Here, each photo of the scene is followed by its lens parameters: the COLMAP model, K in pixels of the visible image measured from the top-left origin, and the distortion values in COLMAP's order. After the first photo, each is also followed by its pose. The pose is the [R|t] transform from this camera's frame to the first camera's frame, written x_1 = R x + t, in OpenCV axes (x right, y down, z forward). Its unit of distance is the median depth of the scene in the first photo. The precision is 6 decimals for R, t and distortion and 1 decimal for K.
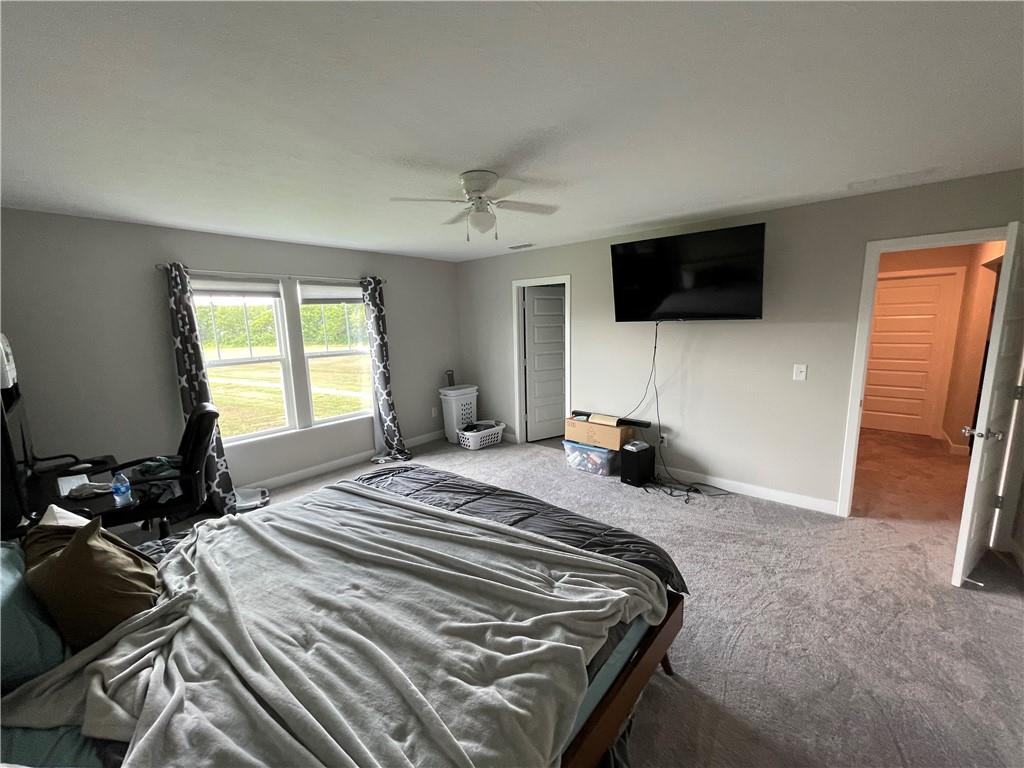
lens RADIAL K [[409.3, 0, 509.8], [0, 409.3, 389.7], [0, 0, 1]] dist [-0.002796, -0.000395]
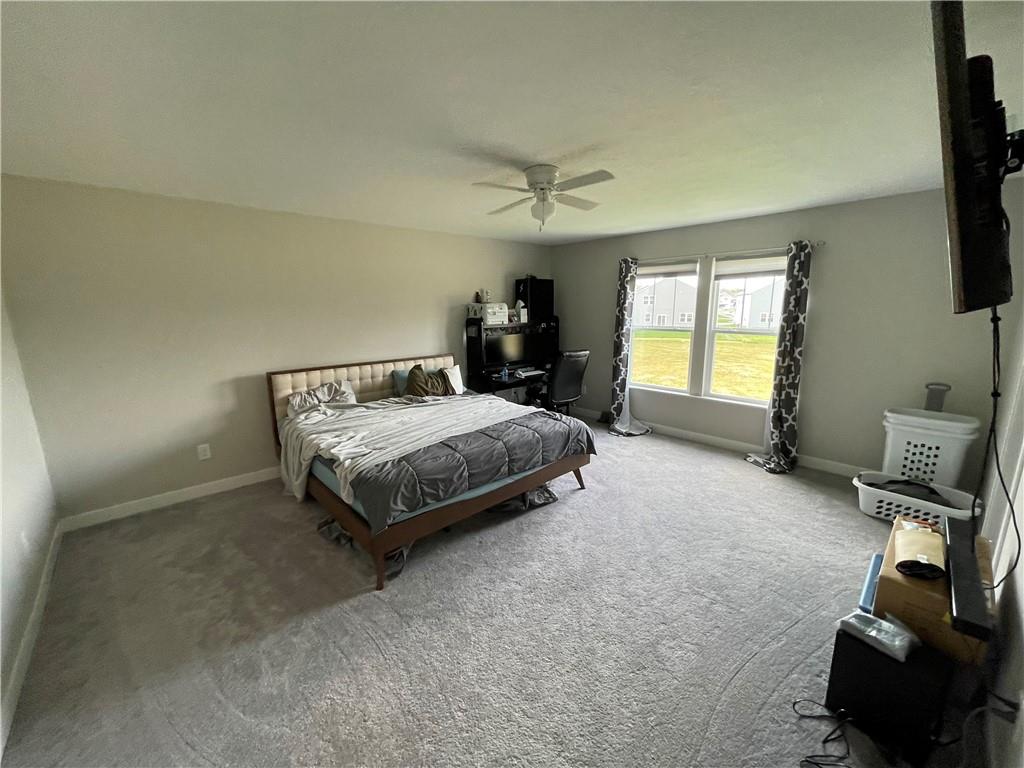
lens RADIAL K [[409.3, 0, 509.8], [0, 409.3, 389.7], [0, 0, 1]] dist [-0.002796, -0.000395]
pose [[-0.097029, 0.235564, -0.967003, 0.600800], [-0.151580, 0.956756, 0.248277, -0.116965], [0.983671, 0.170668, -0.057126, 0.569222]]
